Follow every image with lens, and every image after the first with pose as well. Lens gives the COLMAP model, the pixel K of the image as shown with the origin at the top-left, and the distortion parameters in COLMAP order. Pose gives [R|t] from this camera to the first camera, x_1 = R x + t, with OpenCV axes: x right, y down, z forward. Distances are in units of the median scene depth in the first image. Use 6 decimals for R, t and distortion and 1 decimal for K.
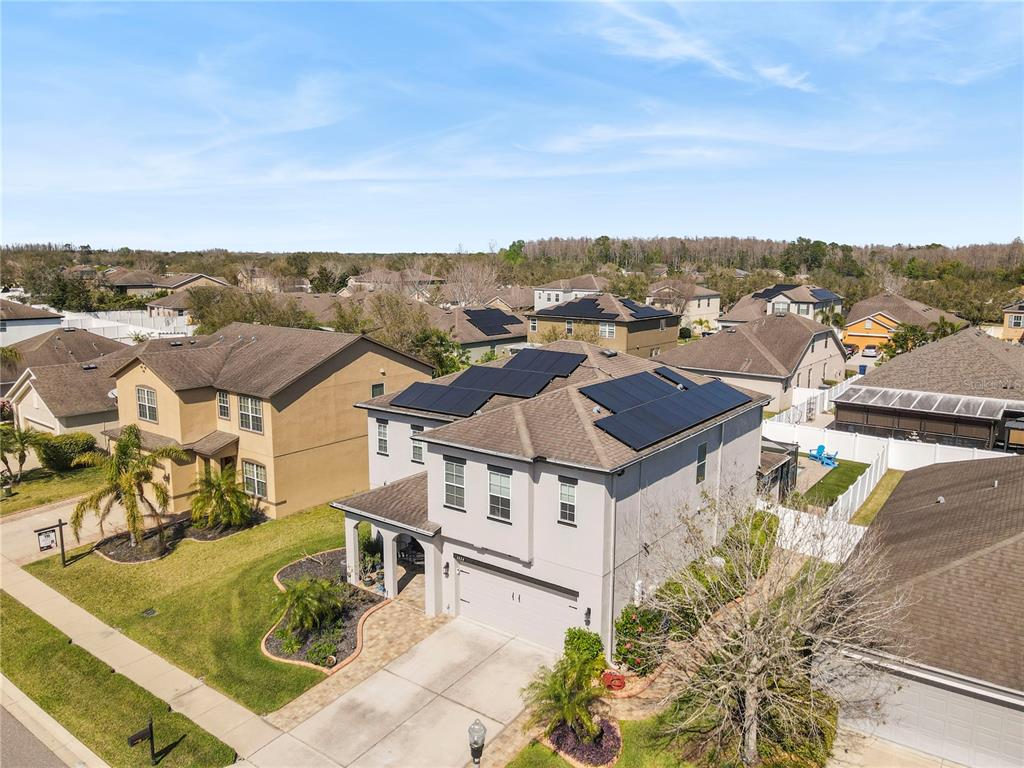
lens RADIAL K [[712.0, 0, 512.0], [0, 712.0, 384.0], [0, 0, 1]] dist [-0.001191, -0.000300]
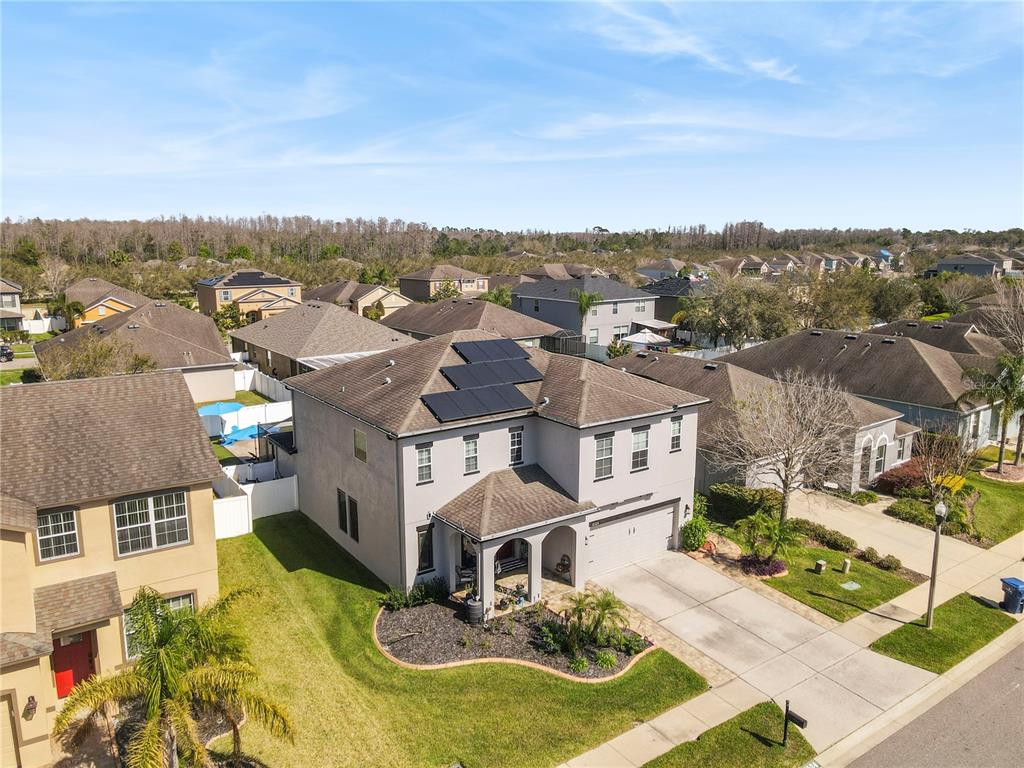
lens RADIAL K [[712.0, 0, 512.0], [0, 712.0, 384.0], [0, 0, 1]] dist [-0.001191, -0.000300]
pose [[0.369012, -0.193846, 0.908985, -1.094857], [0.168635, 0.975740, 0.139623, -0.148874], [-0.913998, 0.101764, 0.392748, 0.653141]]
